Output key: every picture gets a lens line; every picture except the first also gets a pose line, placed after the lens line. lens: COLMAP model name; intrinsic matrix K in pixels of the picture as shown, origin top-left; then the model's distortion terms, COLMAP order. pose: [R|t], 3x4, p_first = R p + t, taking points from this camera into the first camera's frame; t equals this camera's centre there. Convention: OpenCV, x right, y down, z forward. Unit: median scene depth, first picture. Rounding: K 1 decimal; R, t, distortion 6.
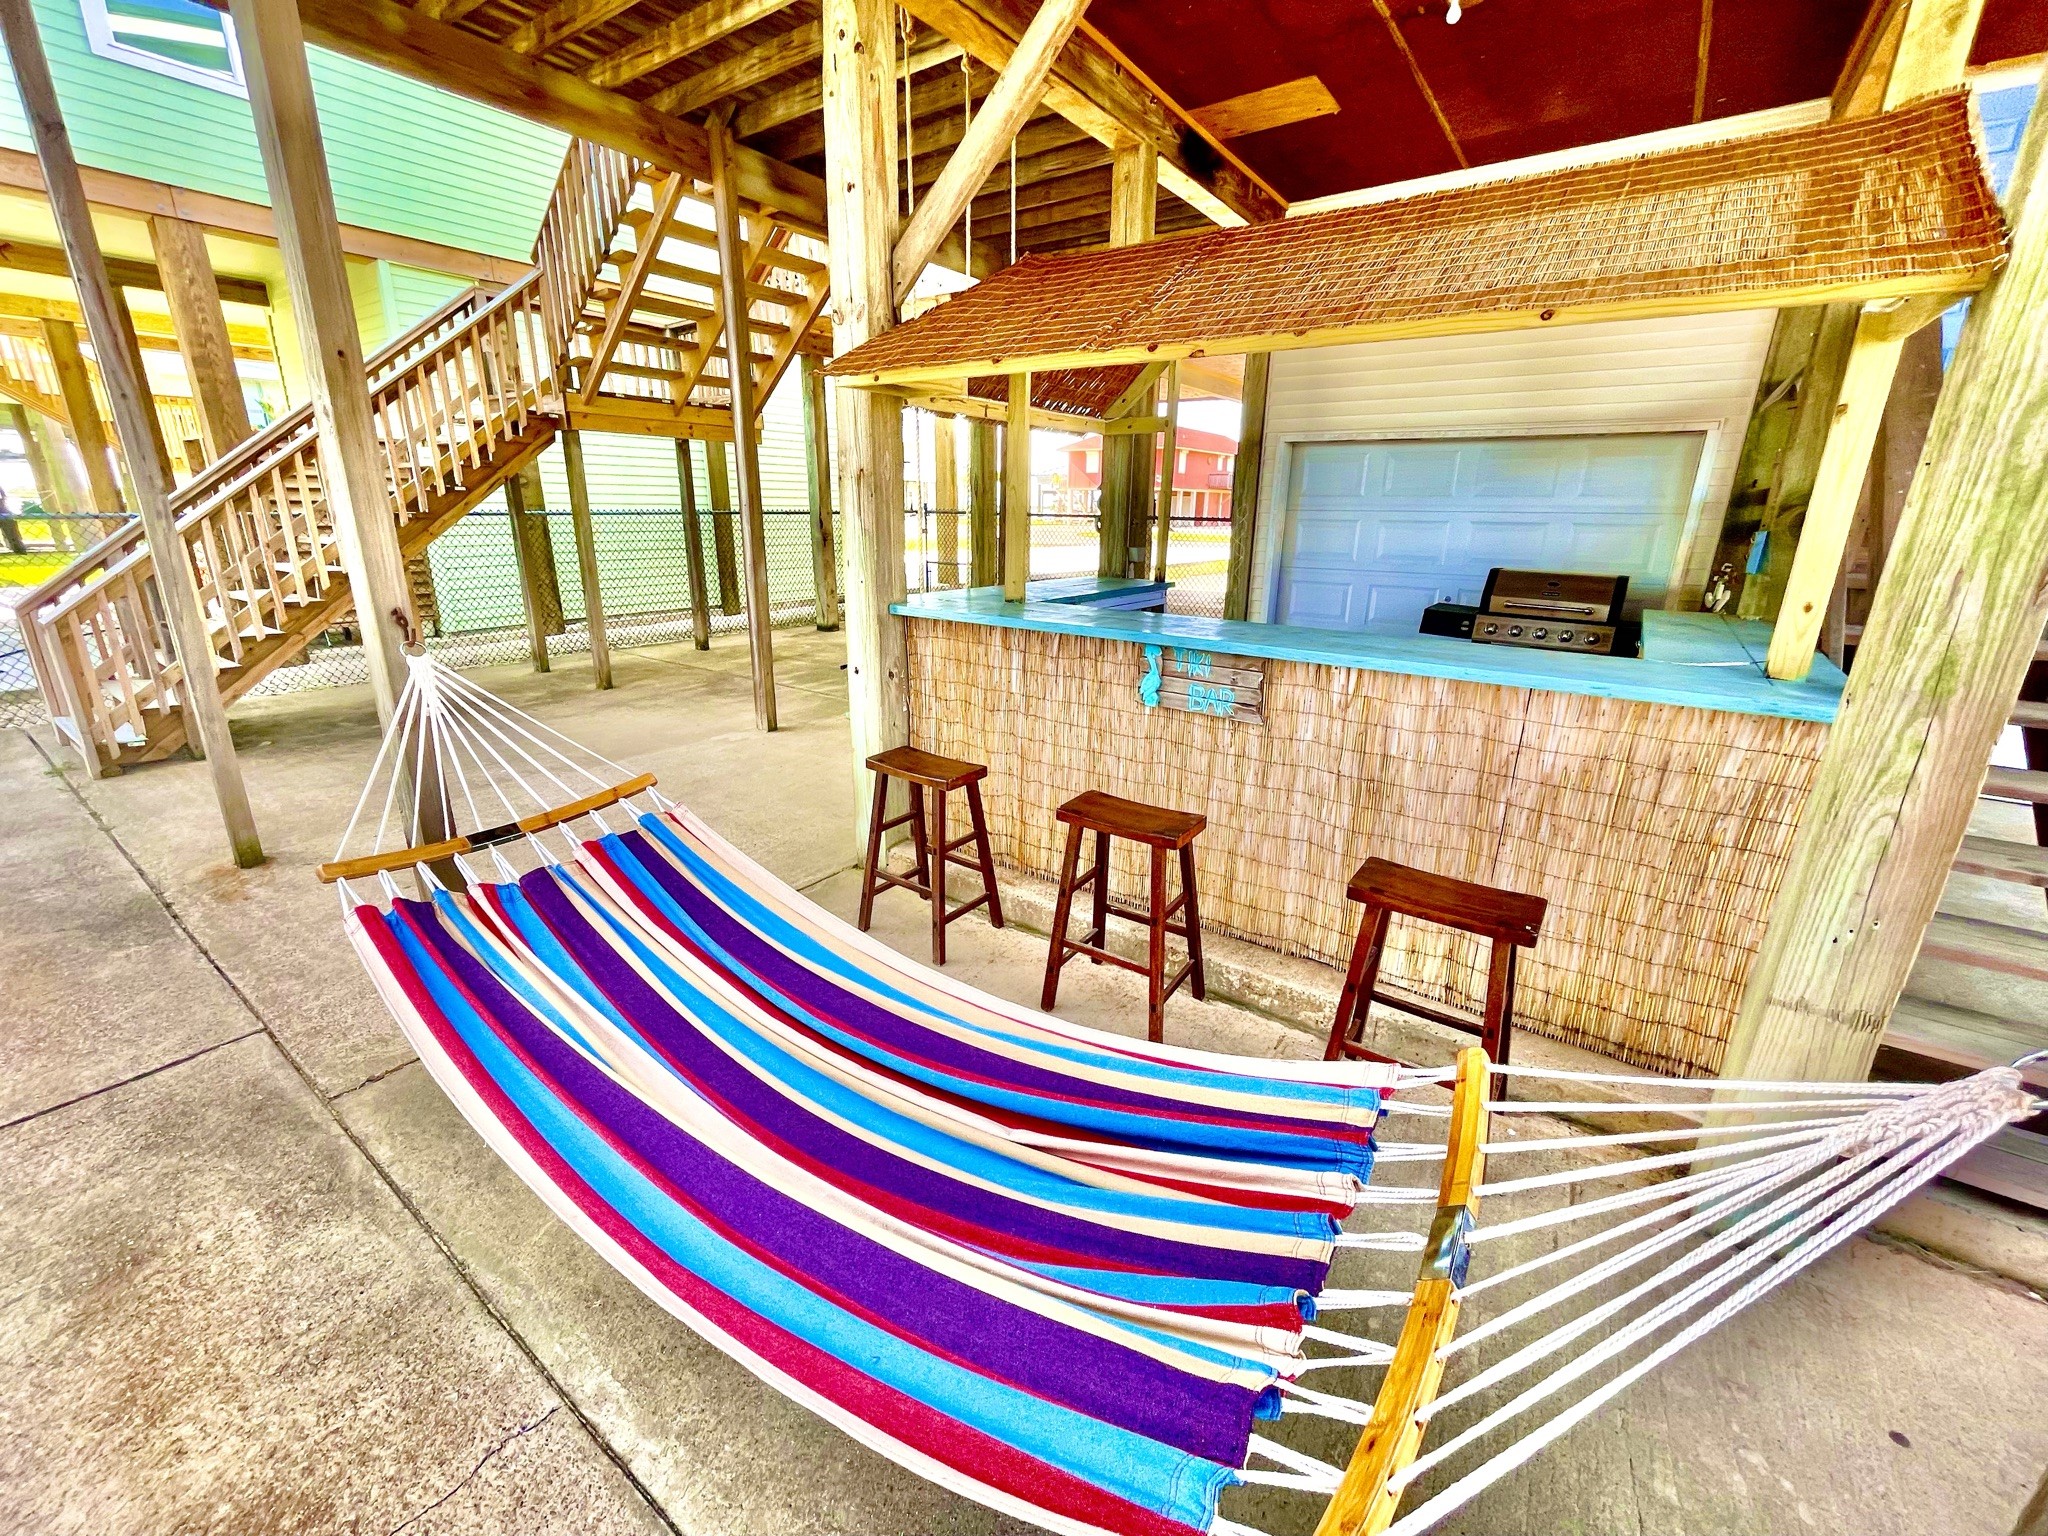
lens RADIAL K [[834.0, 0, 1024.0], [0, 834.0, 768.0], [0, 0, 1]] dist [-0.002703, -0.000247]
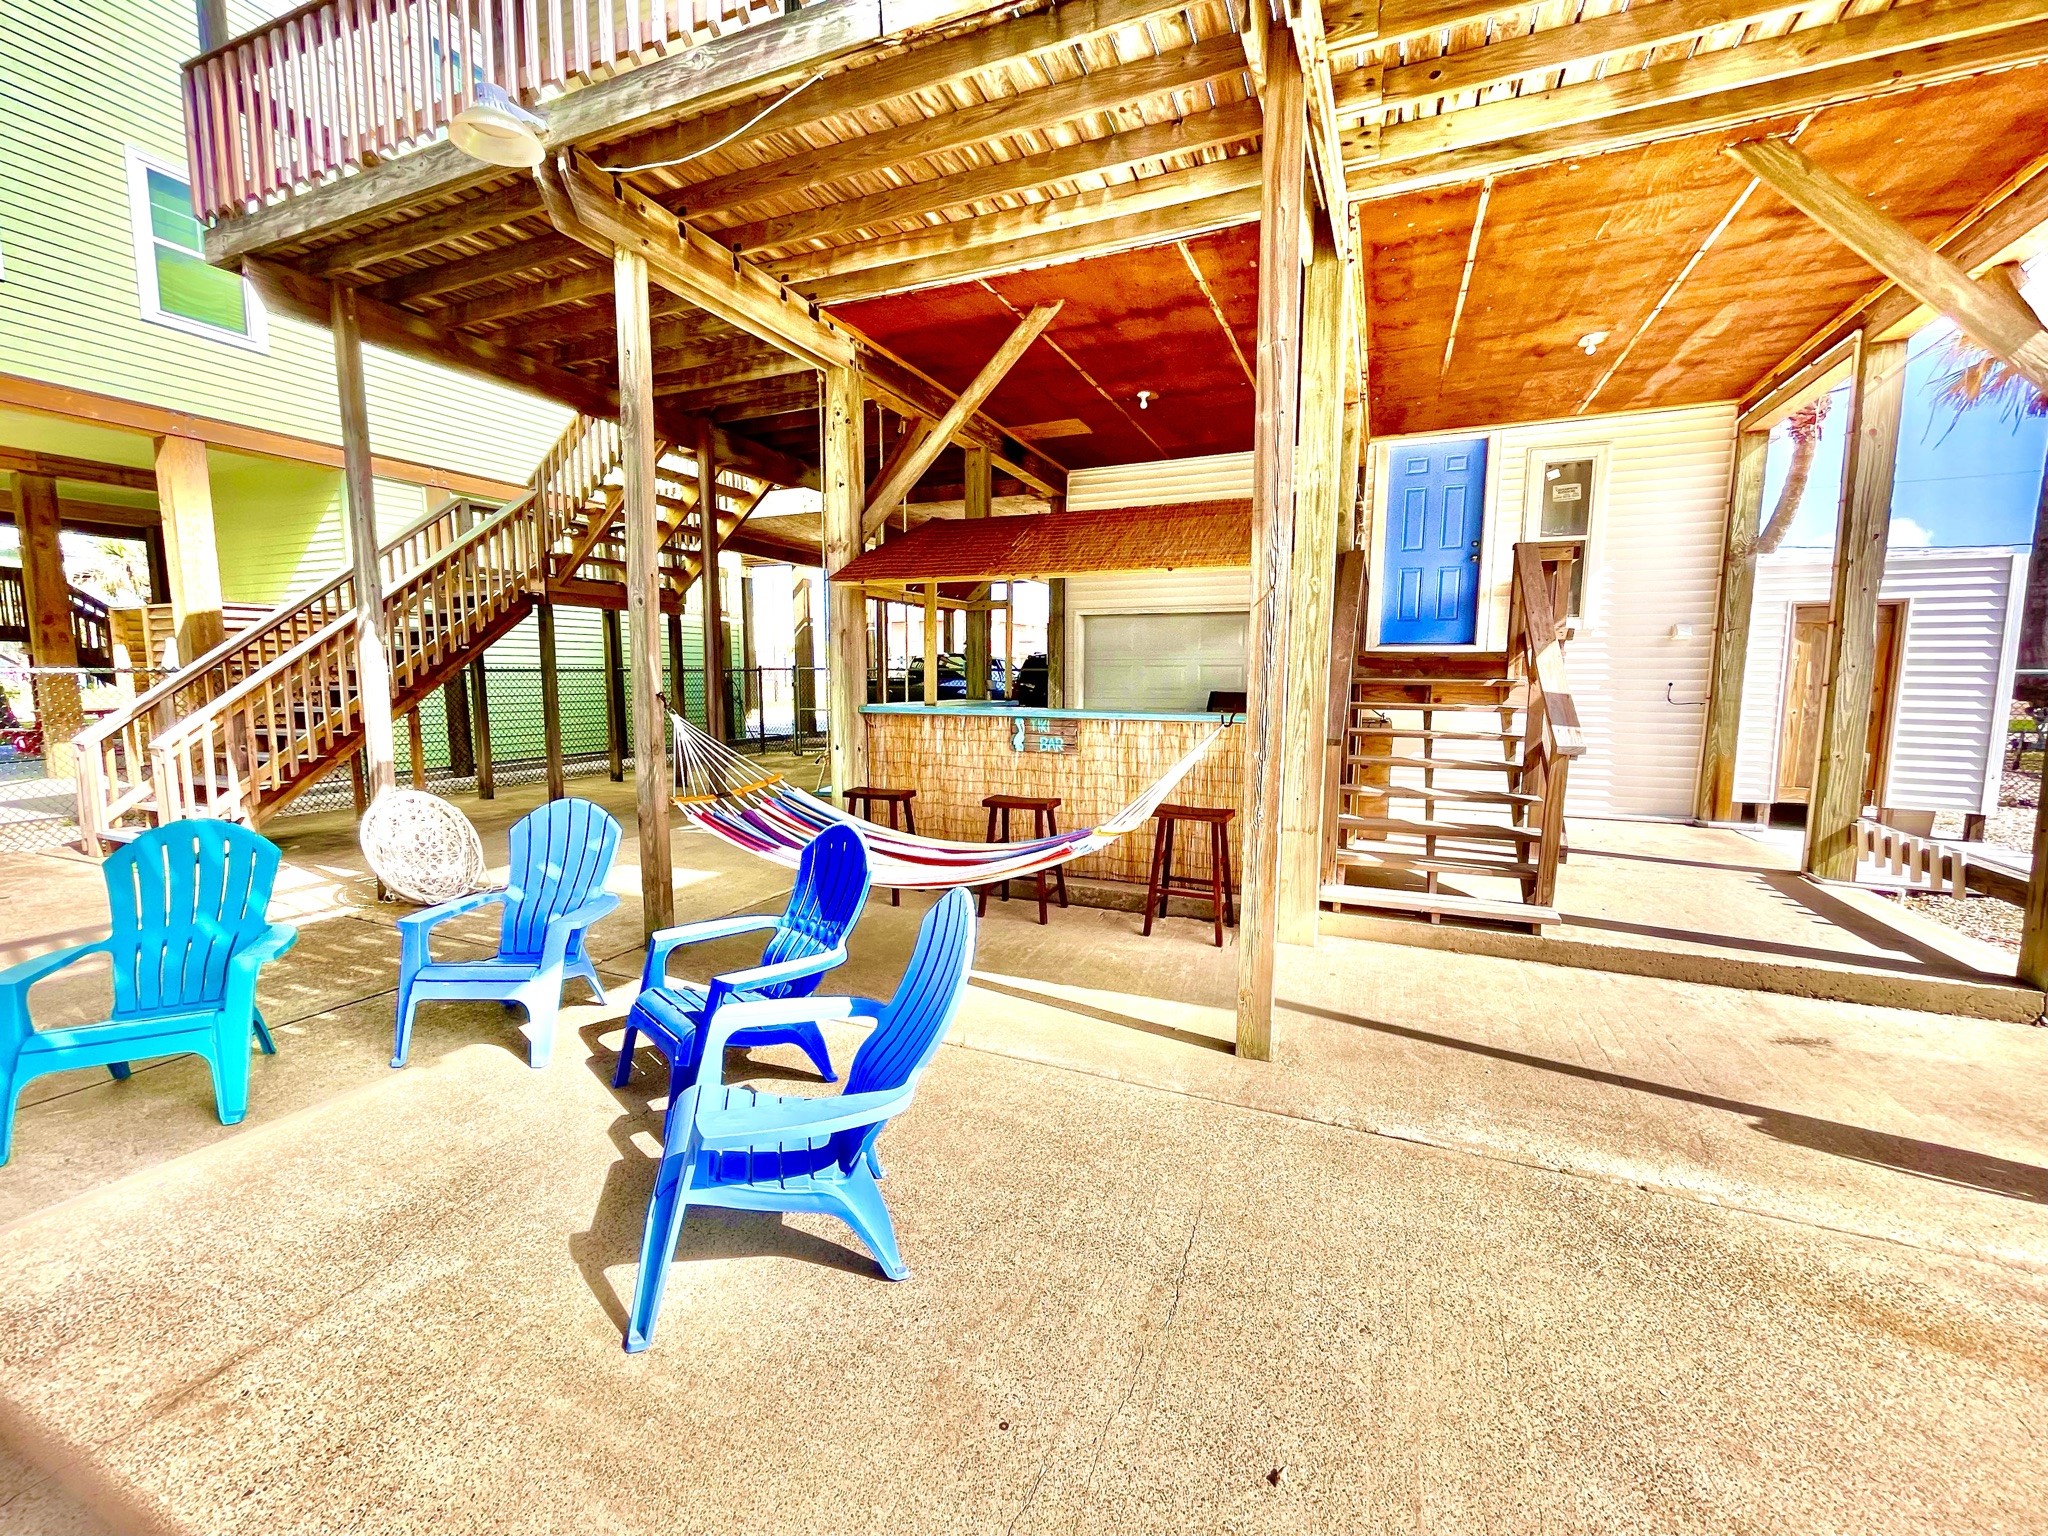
lens RADIAL K [[834.0, 0, 1024.0], [0, 834.0, 768.0], [0, 0, 1]] dist [-0.002703, -0.000247]
pose [[0.977270, -0.034875, 0.209109, -0.133279], [0.073788, 0.980656, -0.181297, 0.176326], [-0.198741, 0.192606, 0.960940, -0.453982]]
